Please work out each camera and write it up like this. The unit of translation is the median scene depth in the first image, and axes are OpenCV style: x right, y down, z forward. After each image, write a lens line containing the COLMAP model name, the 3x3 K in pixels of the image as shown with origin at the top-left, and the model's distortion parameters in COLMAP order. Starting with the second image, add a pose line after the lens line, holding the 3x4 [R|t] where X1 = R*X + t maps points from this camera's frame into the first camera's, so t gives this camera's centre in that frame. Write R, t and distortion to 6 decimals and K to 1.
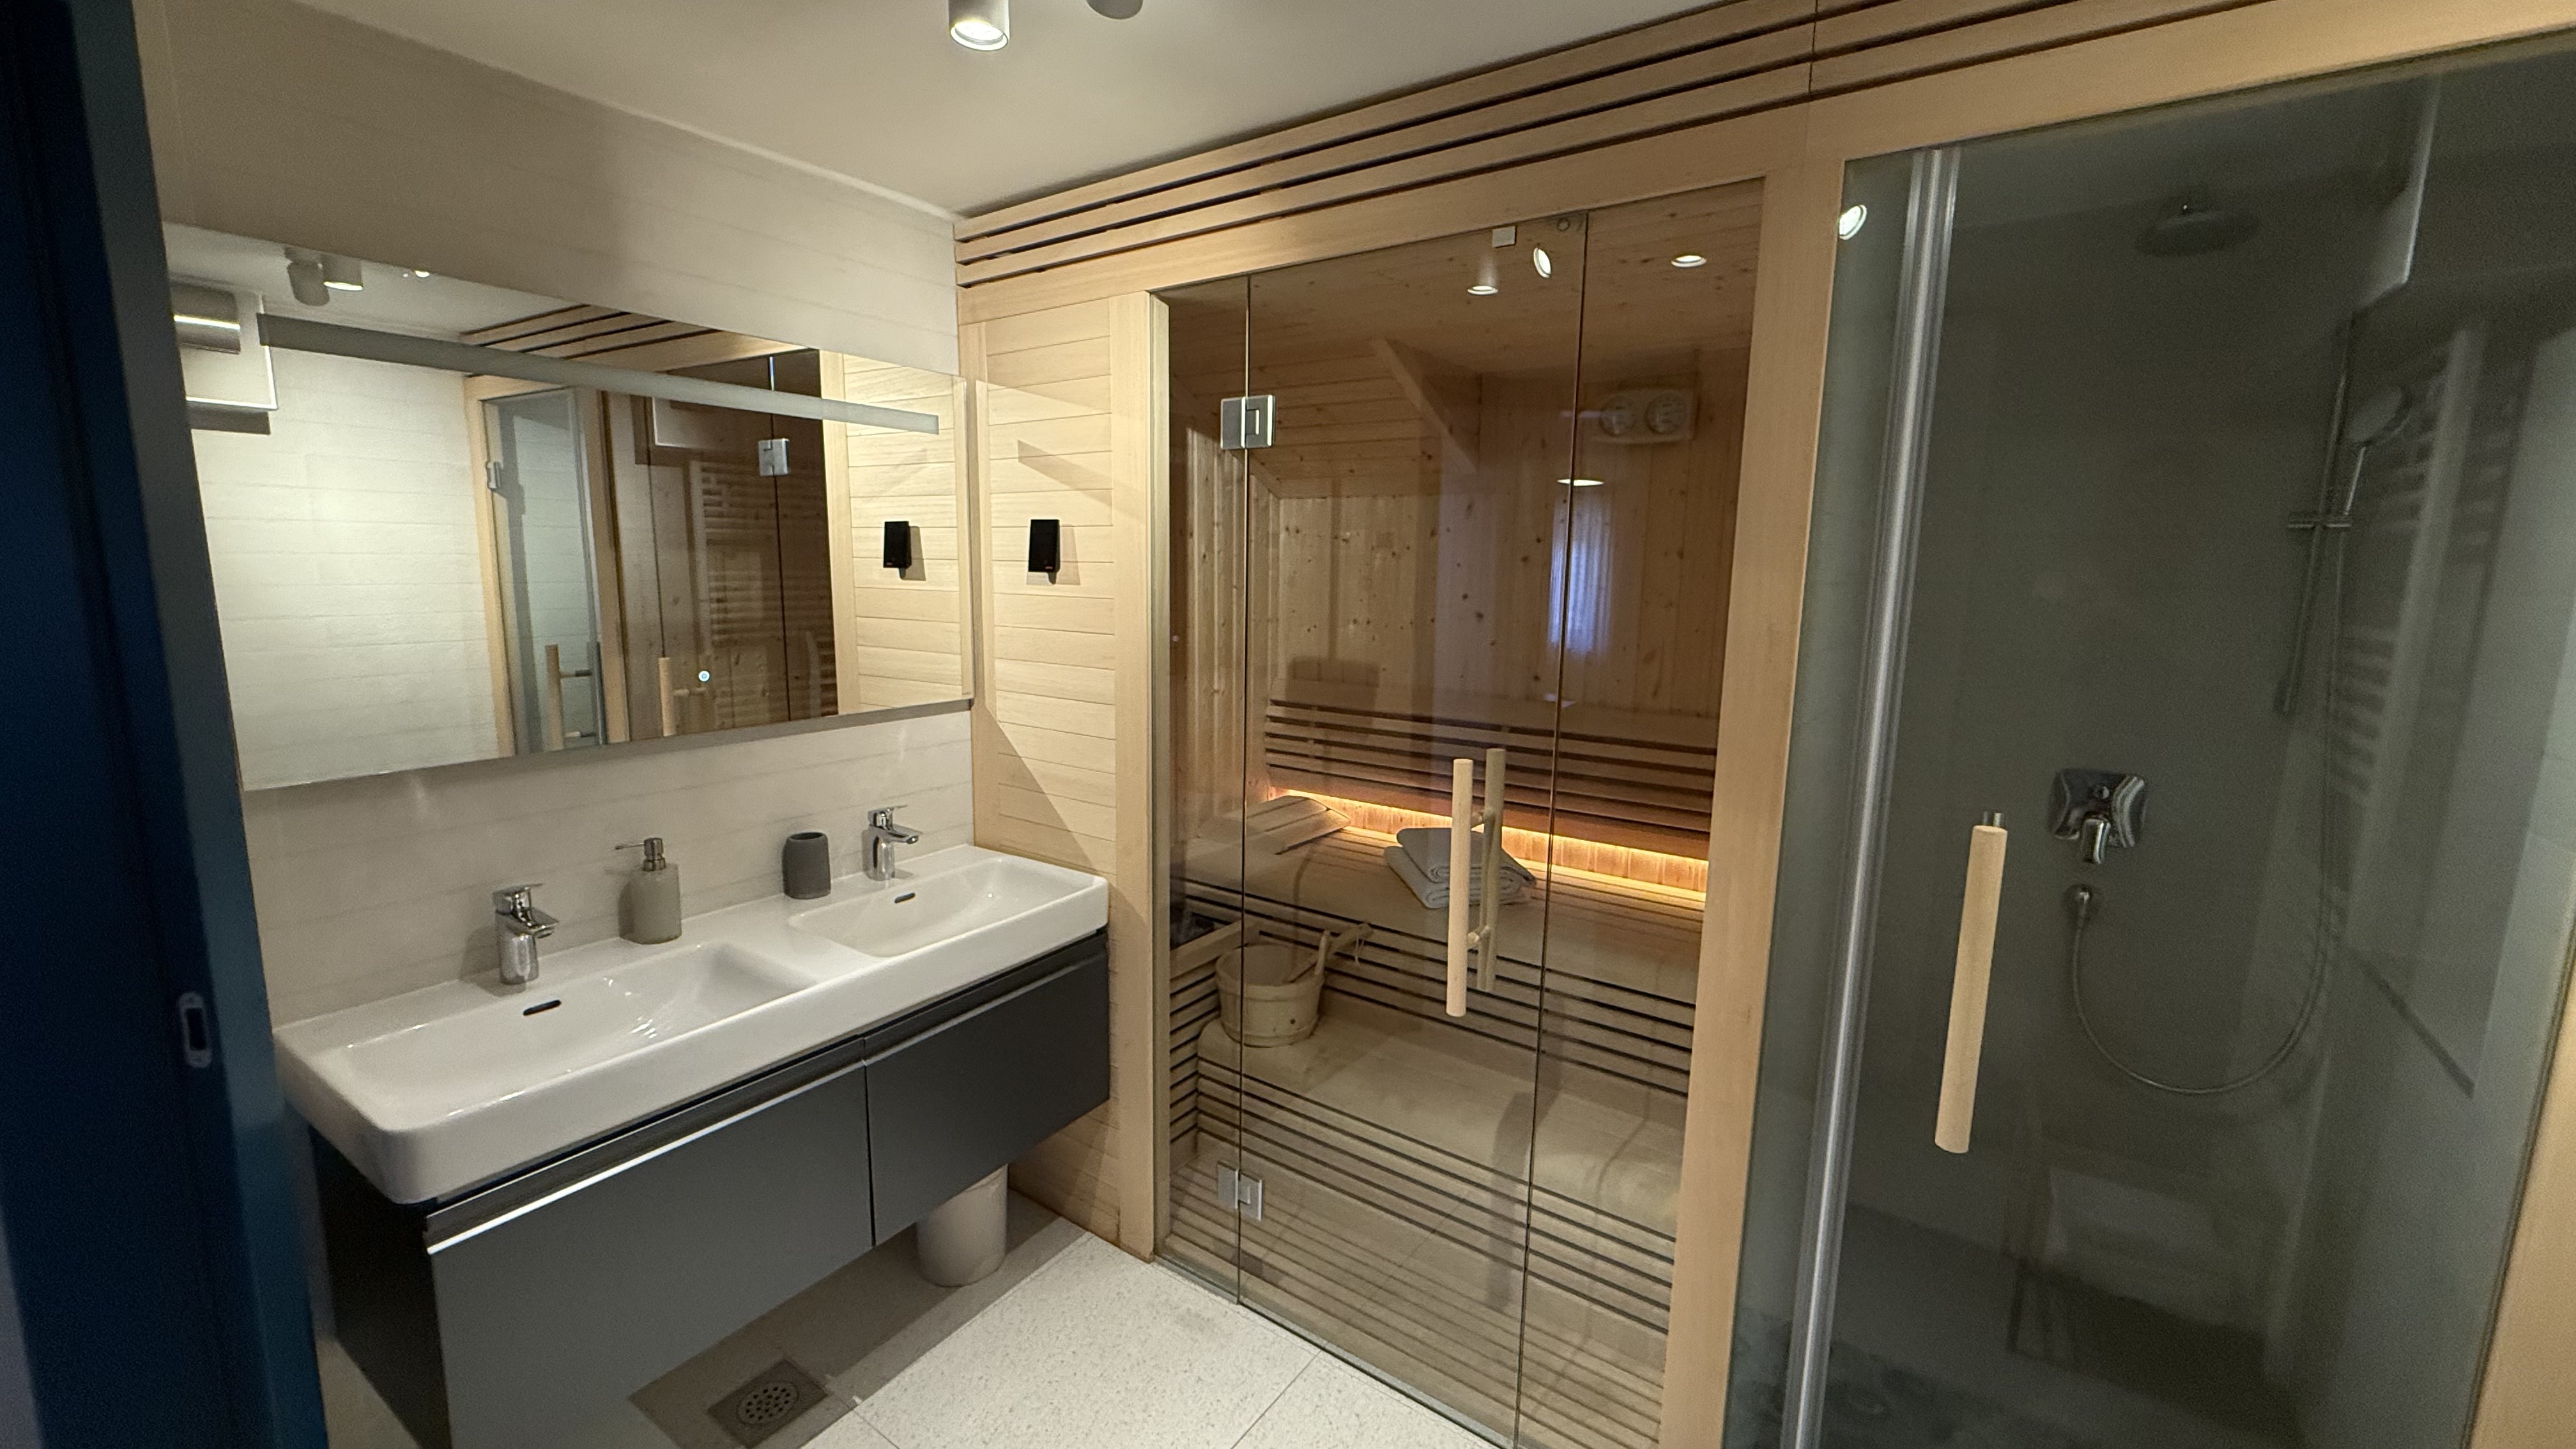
lens RADIAL K [[1029.3, 0, 1282.0], [0, 1029.3, 721.7], [0, 0, 1]] dist [-0.000677, 0.000599]
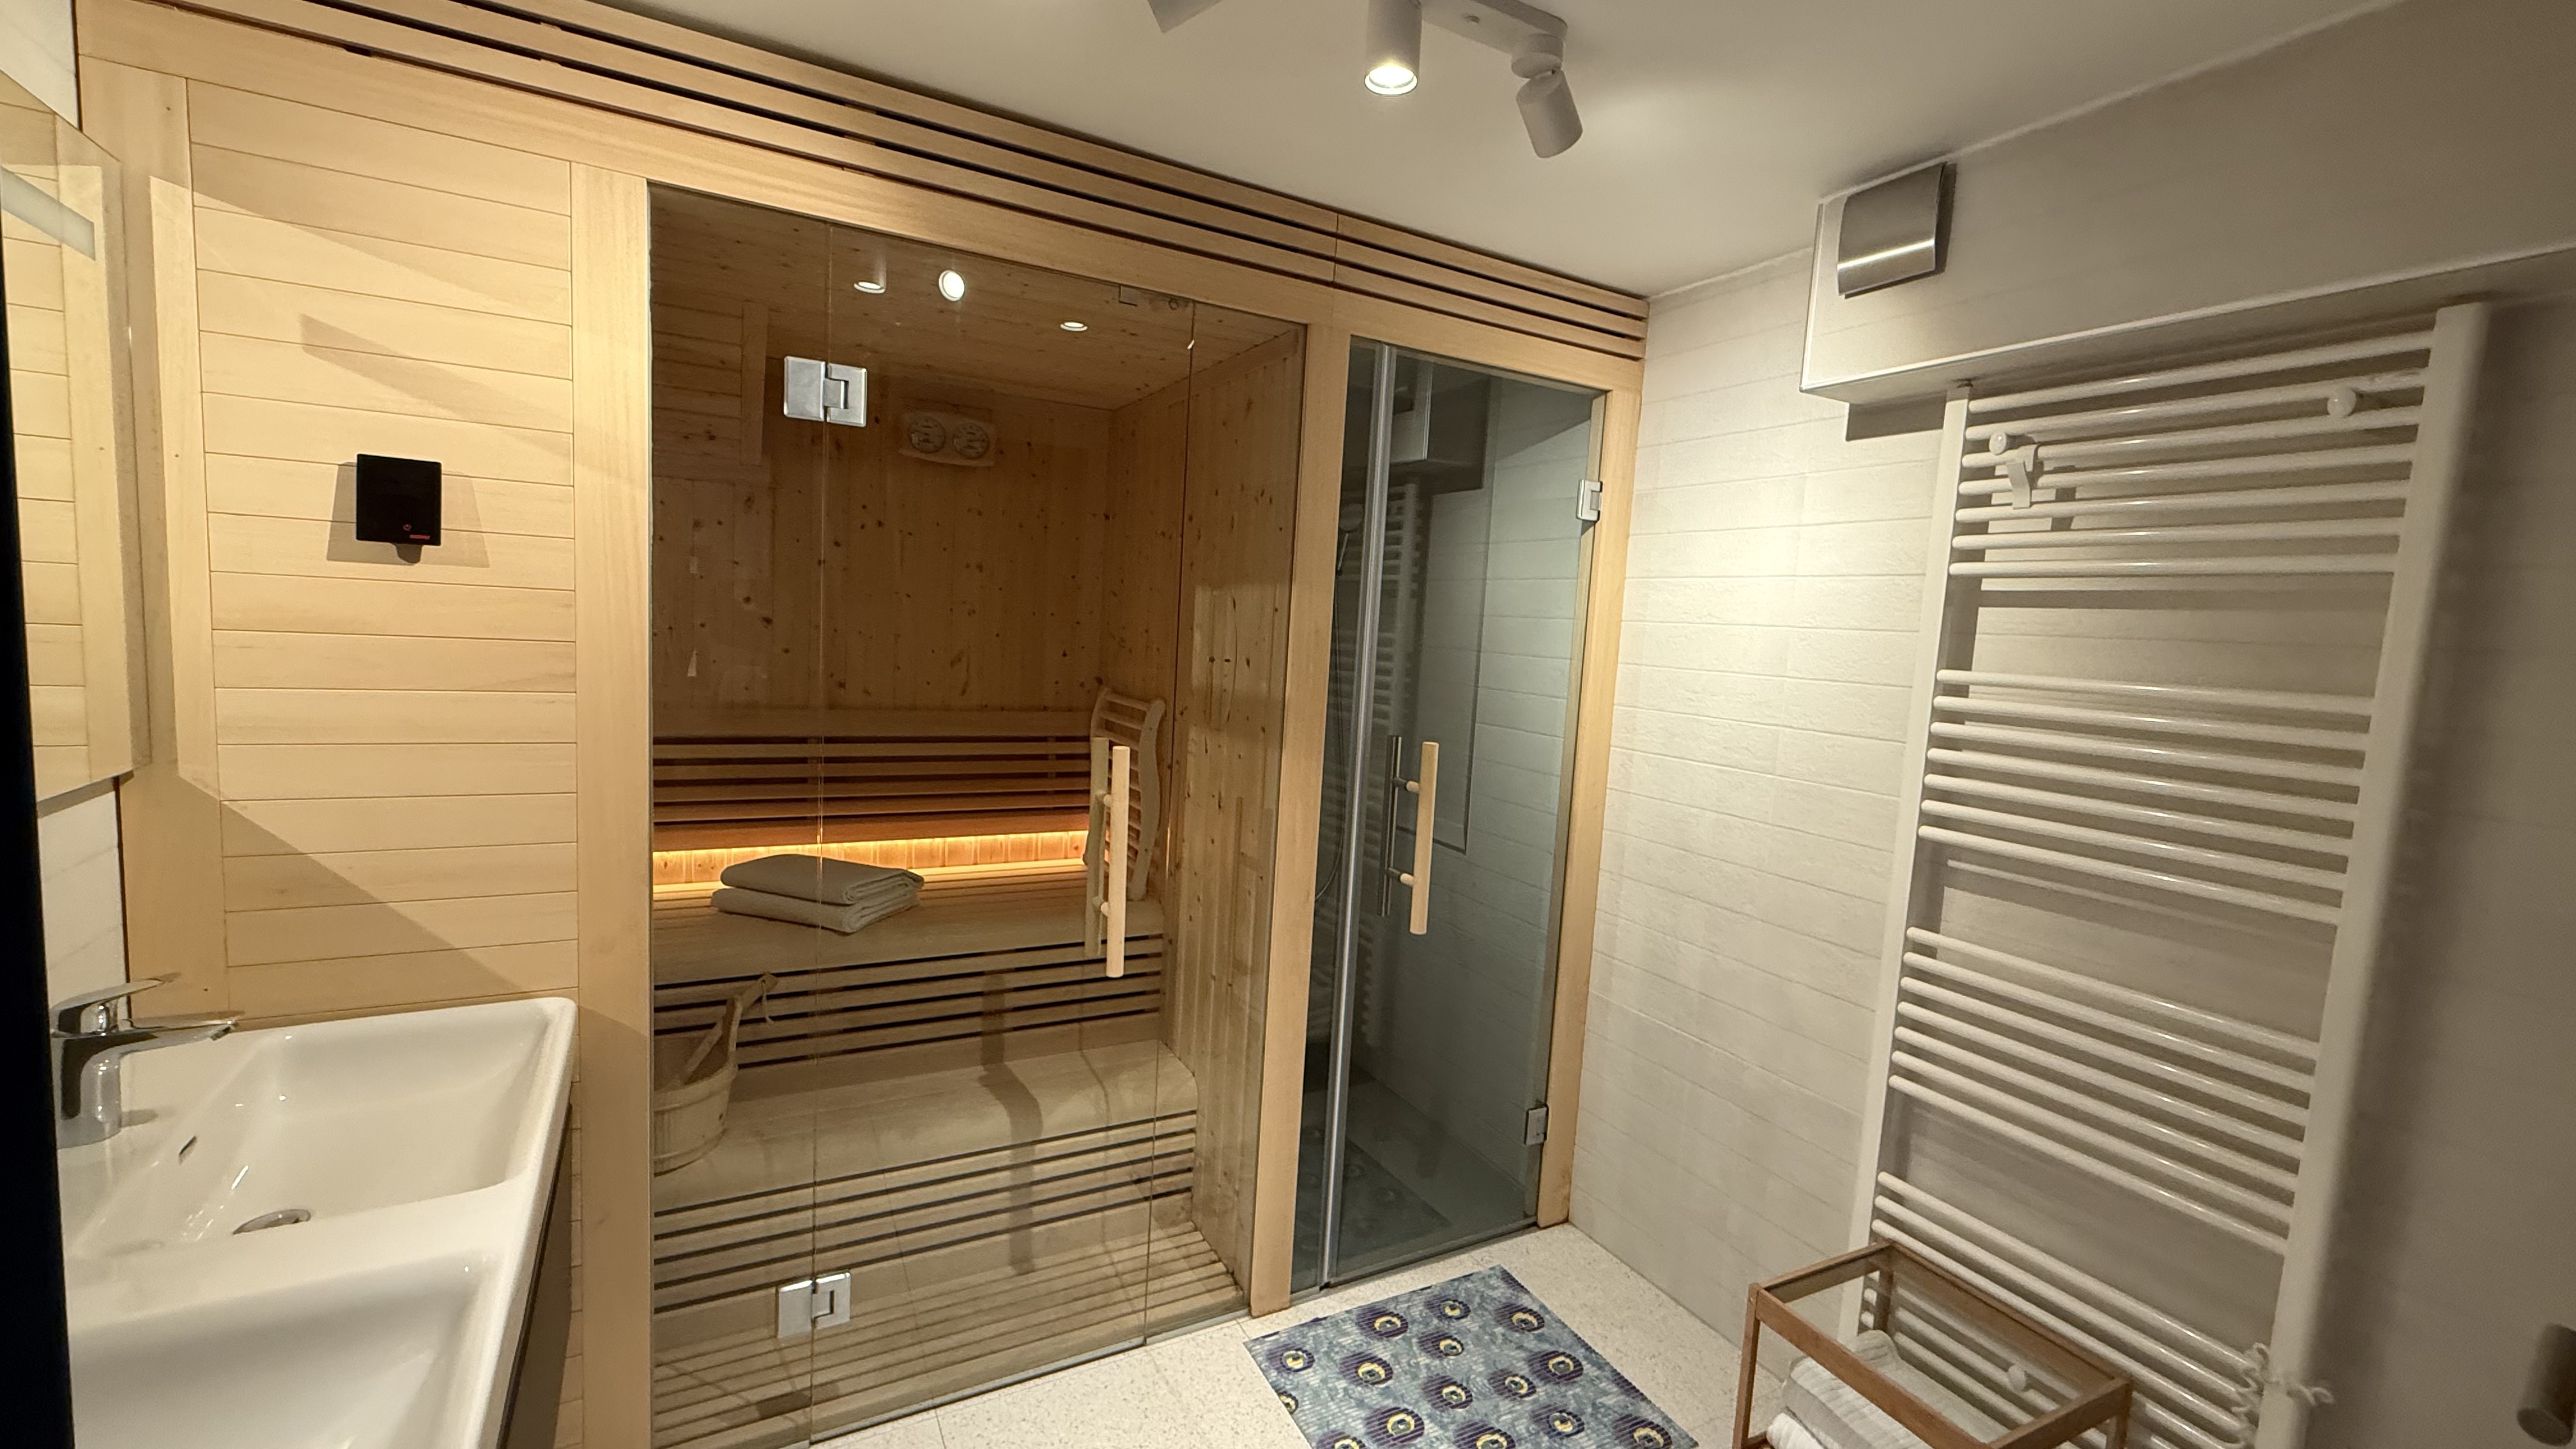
lens RADIAL K [[1029.3, 0, 1282.0], [0, 1029.3, 721.7], [0, 0, 1]] dist [-0.000677, 0.000599]
pose [[0.436208, -0.079072, 0.896365, -0.570551], [0.086912, 0.995177, 0.045494, -0.020310], [-0.895639, 0.058060, 0.440976, 0.256110]]
